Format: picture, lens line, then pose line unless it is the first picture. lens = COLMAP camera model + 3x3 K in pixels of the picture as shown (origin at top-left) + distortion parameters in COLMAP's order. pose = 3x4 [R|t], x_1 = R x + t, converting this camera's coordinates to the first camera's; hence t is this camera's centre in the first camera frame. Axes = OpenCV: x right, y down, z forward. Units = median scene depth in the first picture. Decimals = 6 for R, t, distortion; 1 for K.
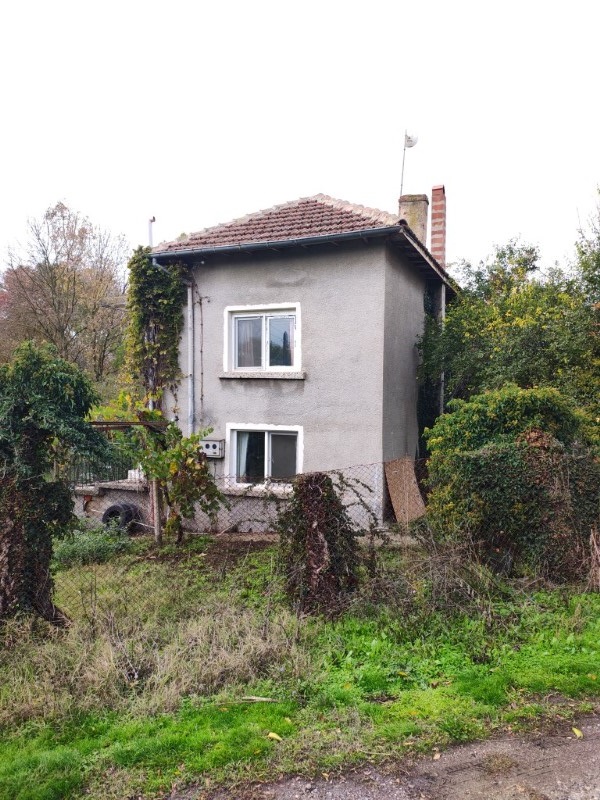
lens RADIAL K [[597.1, 0, 303.4], [0, 597.1, 405.8], [0, 0, 1]] dist [0.049331, -0.067097]
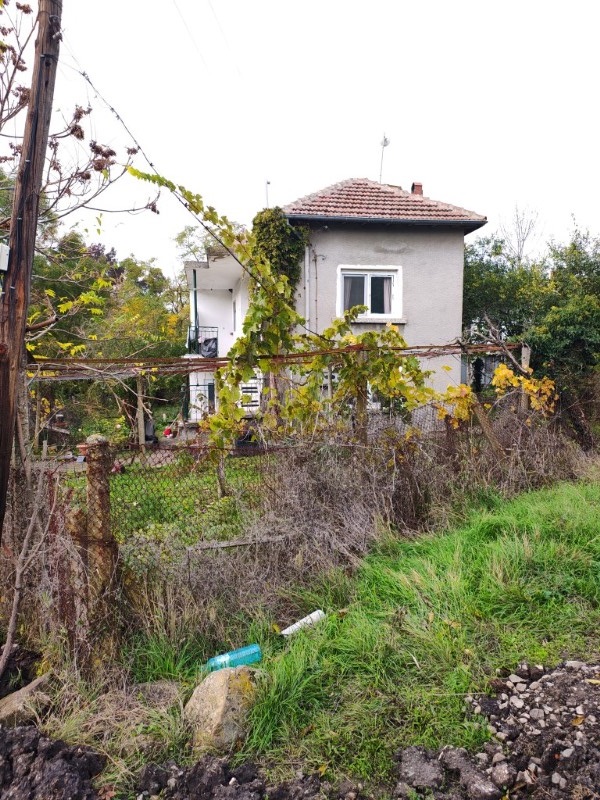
lens RADIAL K [[597.1, 0, 300.2], [0, 597.1, 397.5], [0, 0, 1]] dist [0.049331, -0.067097]
pose [[0.835691, -0.052952, 0.546642, -0.896367], [0.019405, 0.997567, 0.066967, 0.025468], [-0.548857, -0.045356, 0.834685, -0.009275]]
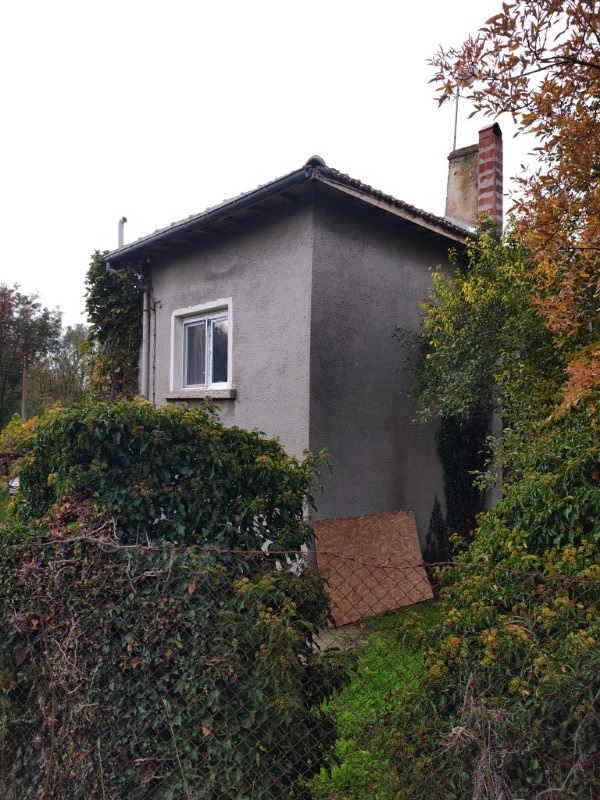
lens RADIAL K [[597.1, 0, 295.0], [0, 597.1, 395.6], [0, 0, 1]] dist [0.049331, -0.067097]
pose [[0.914747, -0.012443, -0.403836, 0.350700], [-0.012300, 0.998205, -0.058617, -0.005508], [0.403841, 0.058587, 0.912951, 0.331617]]
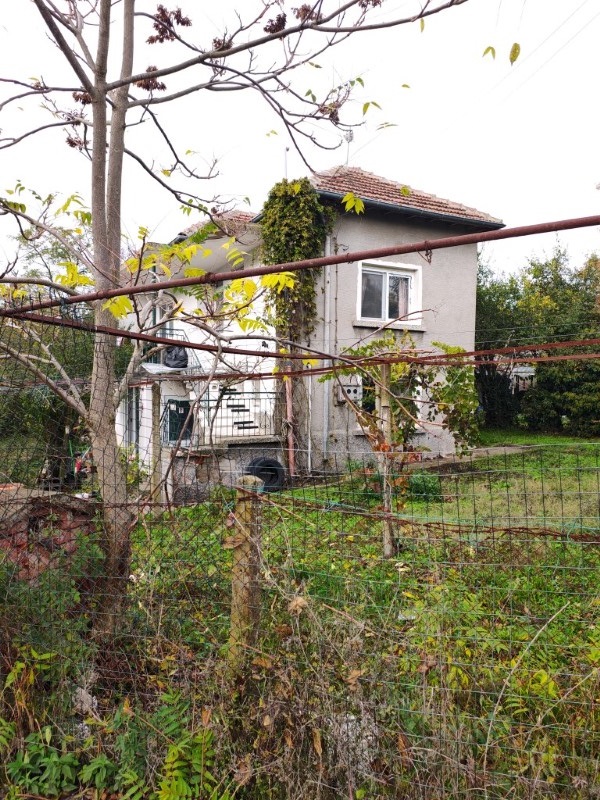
lens RADIAL K [[597.1, 0, 298.5], [0, 597.1, 397.7], [0, 0, 1]] dist [0.049331, -0.067097]
pose [[0.607971, -0.021255, 0.793674, -1.039863], [0.010330, 0.999769, 0.018861, 0.058838], [-0.793892, -0.003268, 0.608050, 0.446447]]
